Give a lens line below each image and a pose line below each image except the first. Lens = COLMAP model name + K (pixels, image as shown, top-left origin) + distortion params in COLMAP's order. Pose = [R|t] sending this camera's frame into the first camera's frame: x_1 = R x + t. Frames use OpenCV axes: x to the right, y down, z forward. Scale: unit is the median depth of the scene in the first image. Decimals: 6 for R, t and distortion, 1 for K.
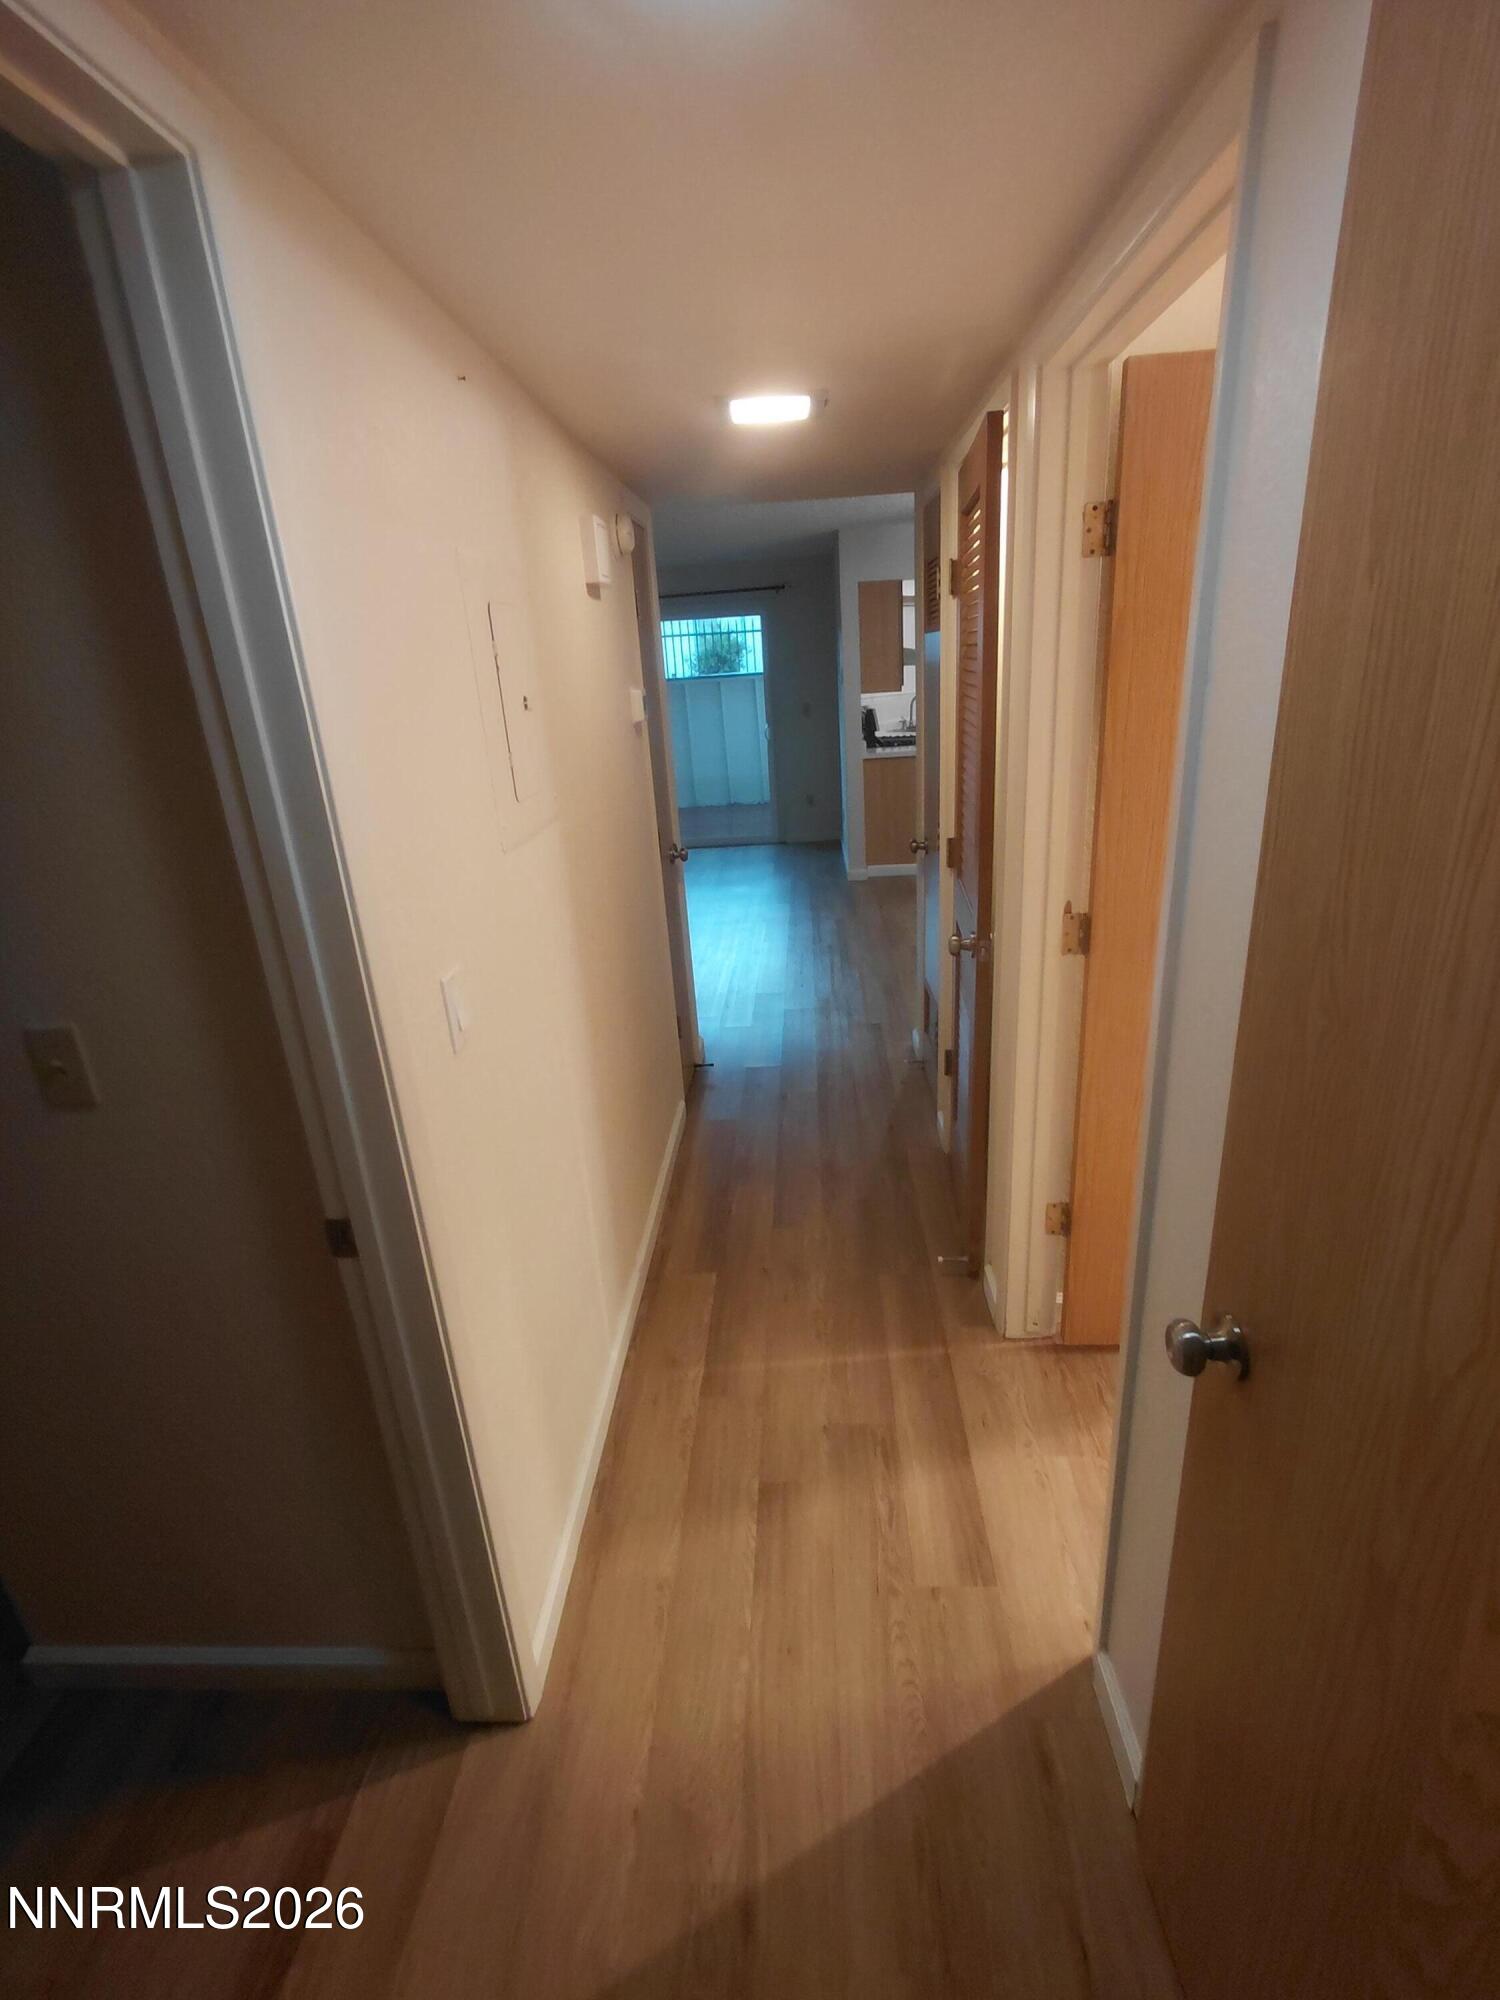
lens RADIAL K [[925.7, 0, 756.4], [0, 925.7, 995.9], [0, 0, 1]] dist [-0.002222, -0.005343]
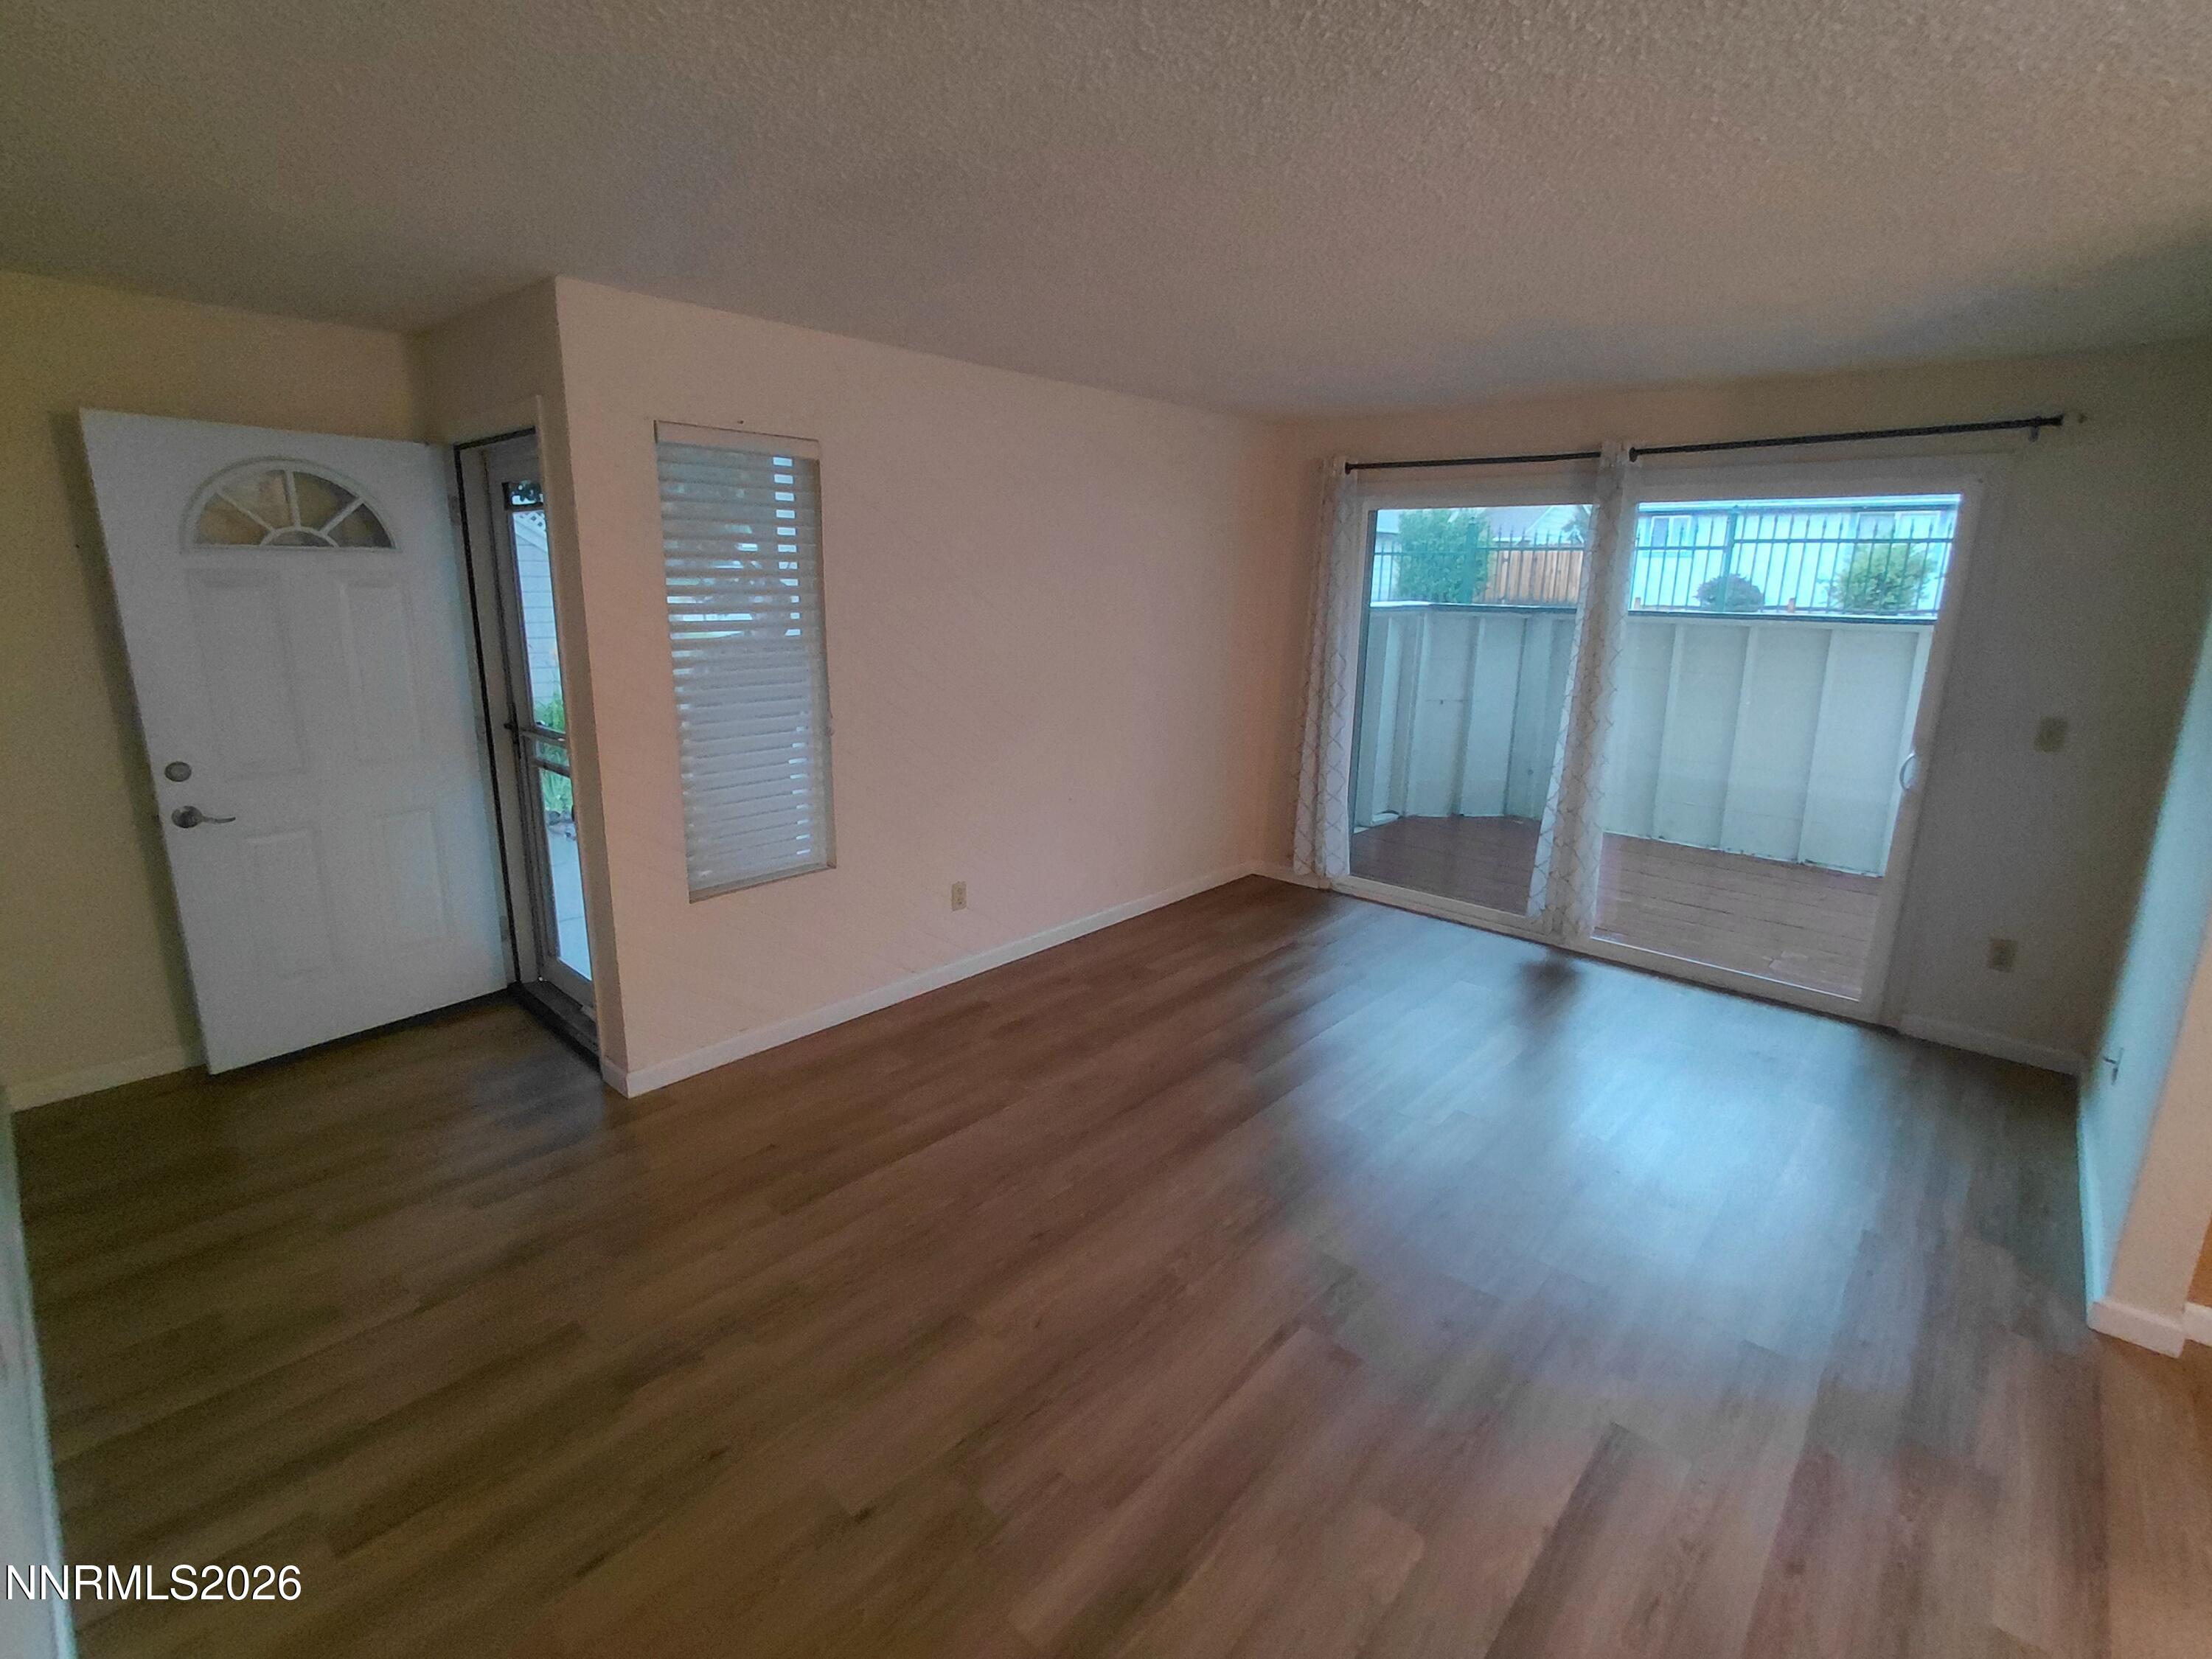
lens RADIAL K [[1023.8, 0, 1088.7], [0, 1023.8, 805.3], [0, 0, 1]] dist [-0.002222, -0.005343]
pose [[0.765770, 0.214212, -0.606390, 0.011077], [-0.278286, 0.960421, -0.012153, -0.163916], [0.579787, 0.178056, 0.795075, 0.438578]]
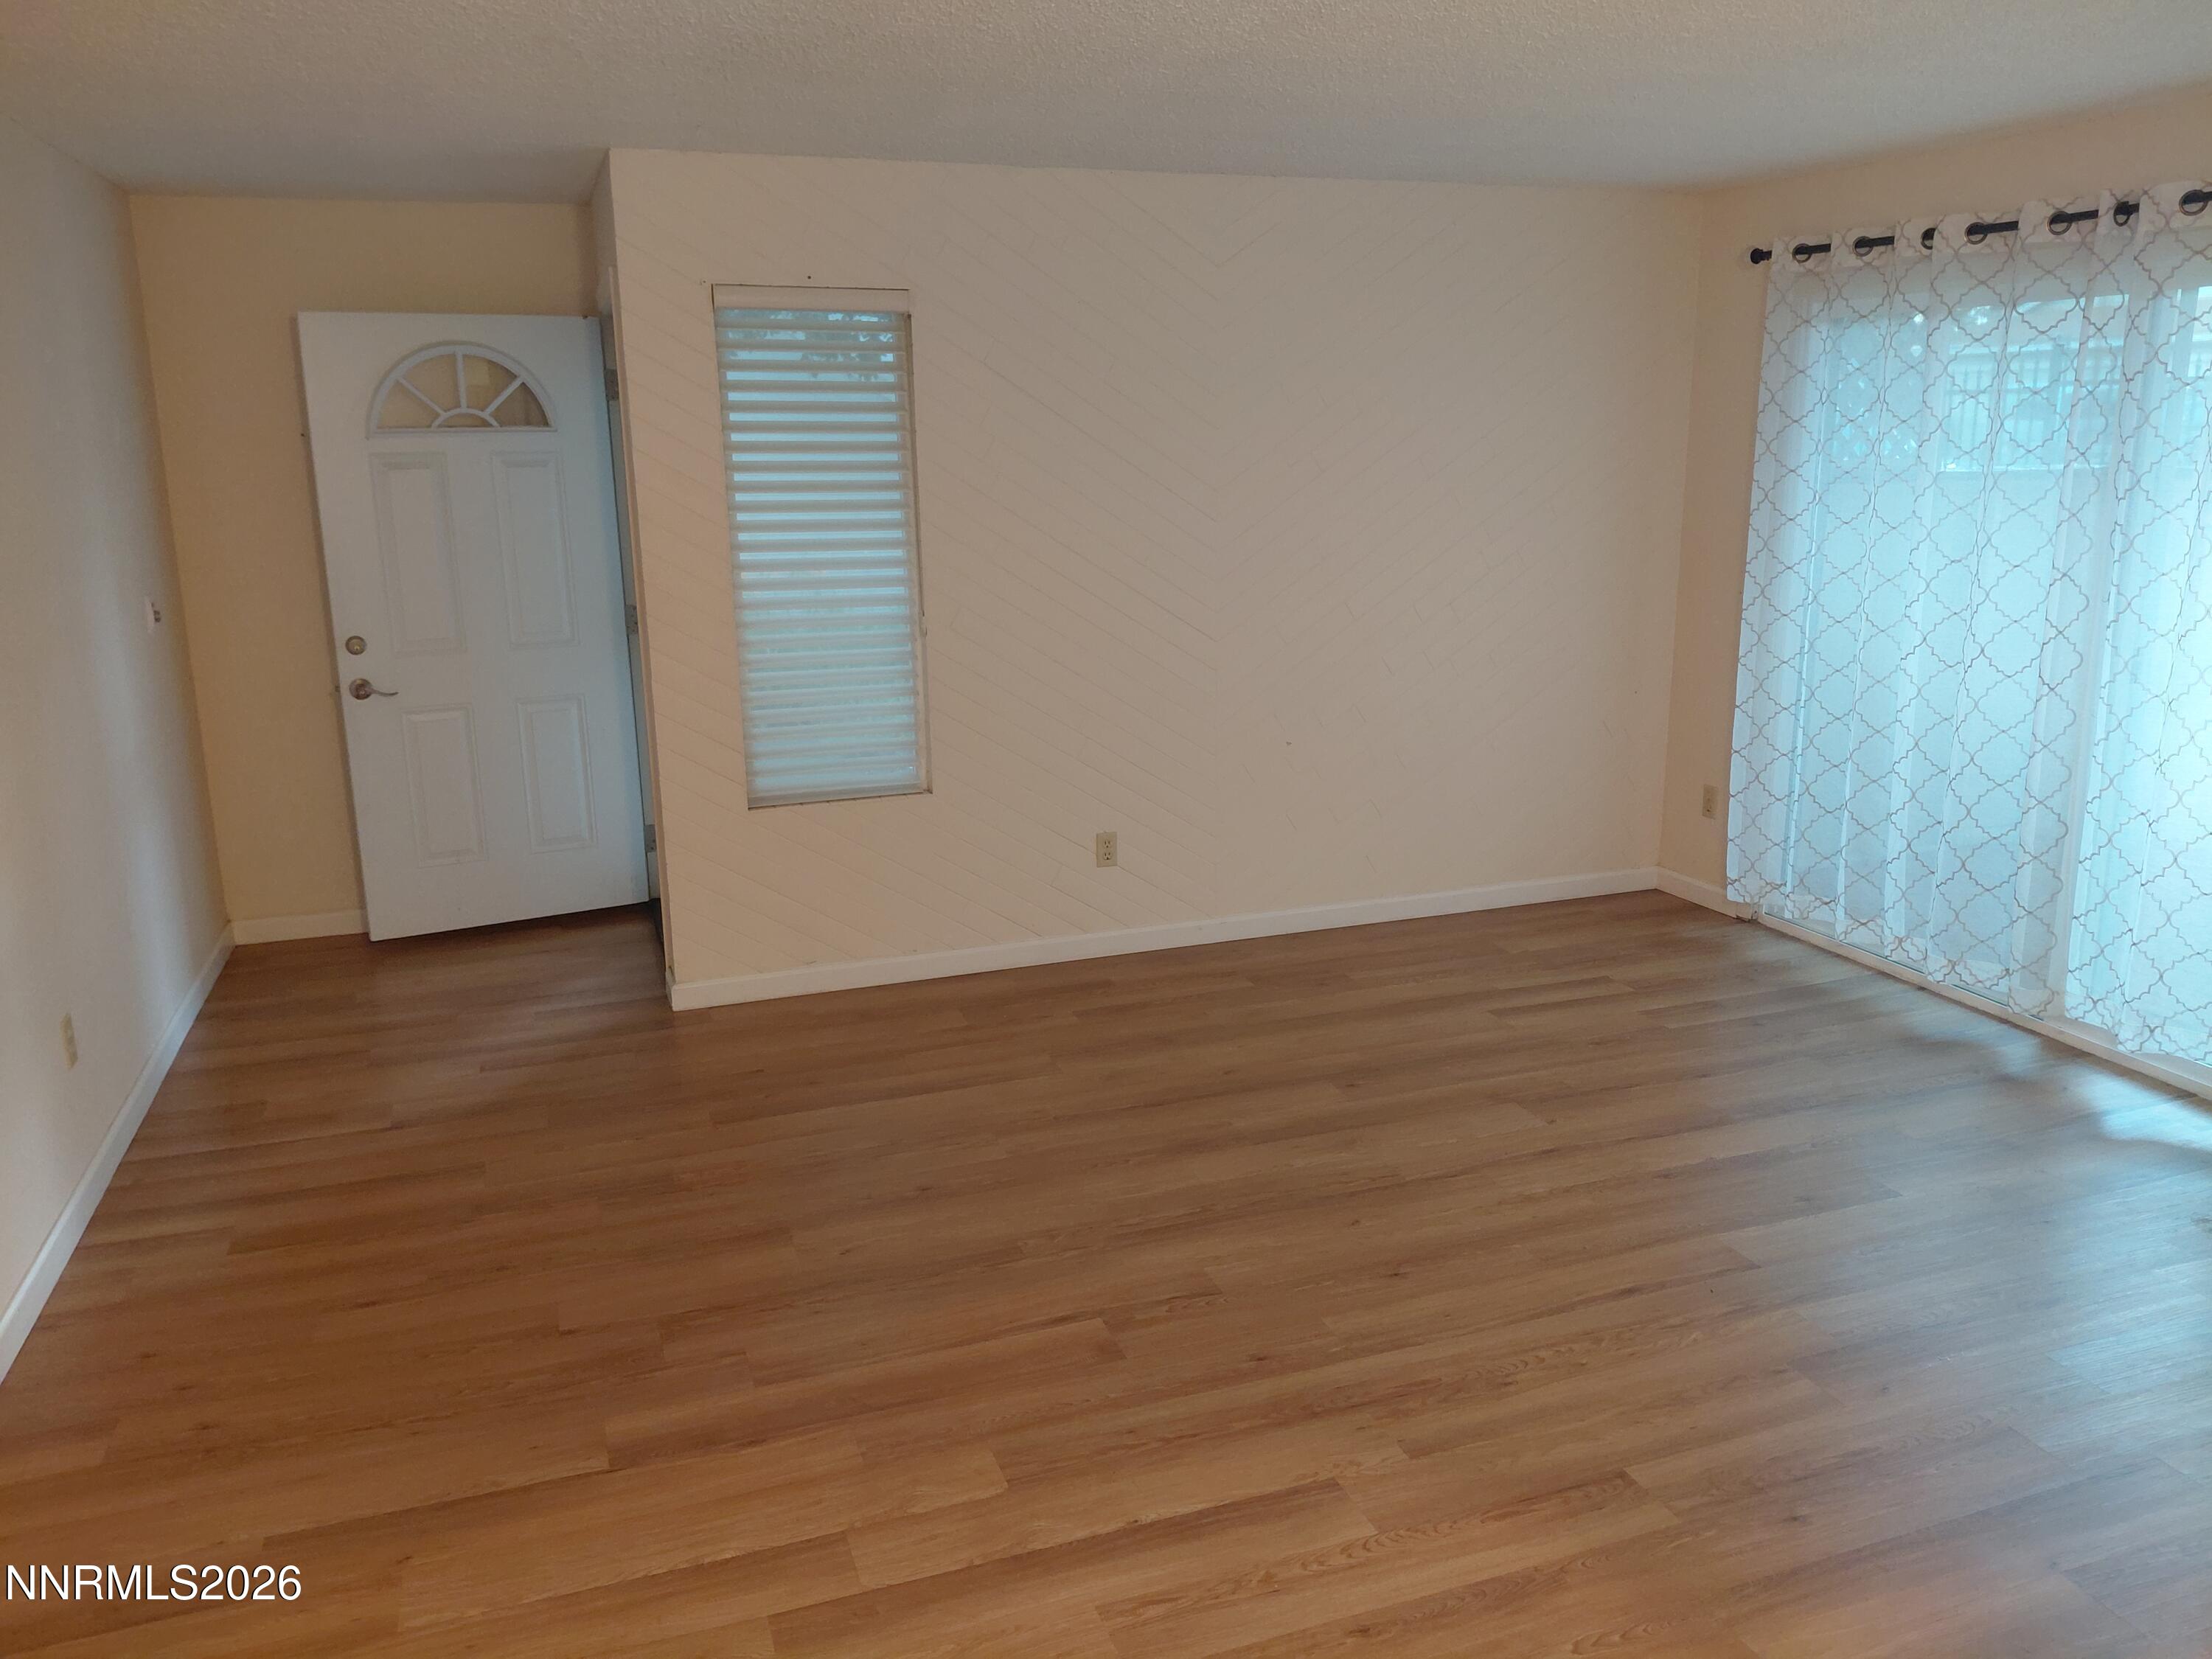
lens RADIAL K [[1633.7, 0, 1115.6], [0, 1633.7, 819.5], [0, 0, 1]] dist [0.005112, -0.000371]
pose [[0.391747, 0.268699, -0.879963, 0.225318], [-0.326928, 0.934644, 0.139852, -0.210836], [0.860030, 0.232898, 0.453989, 0.523826]]
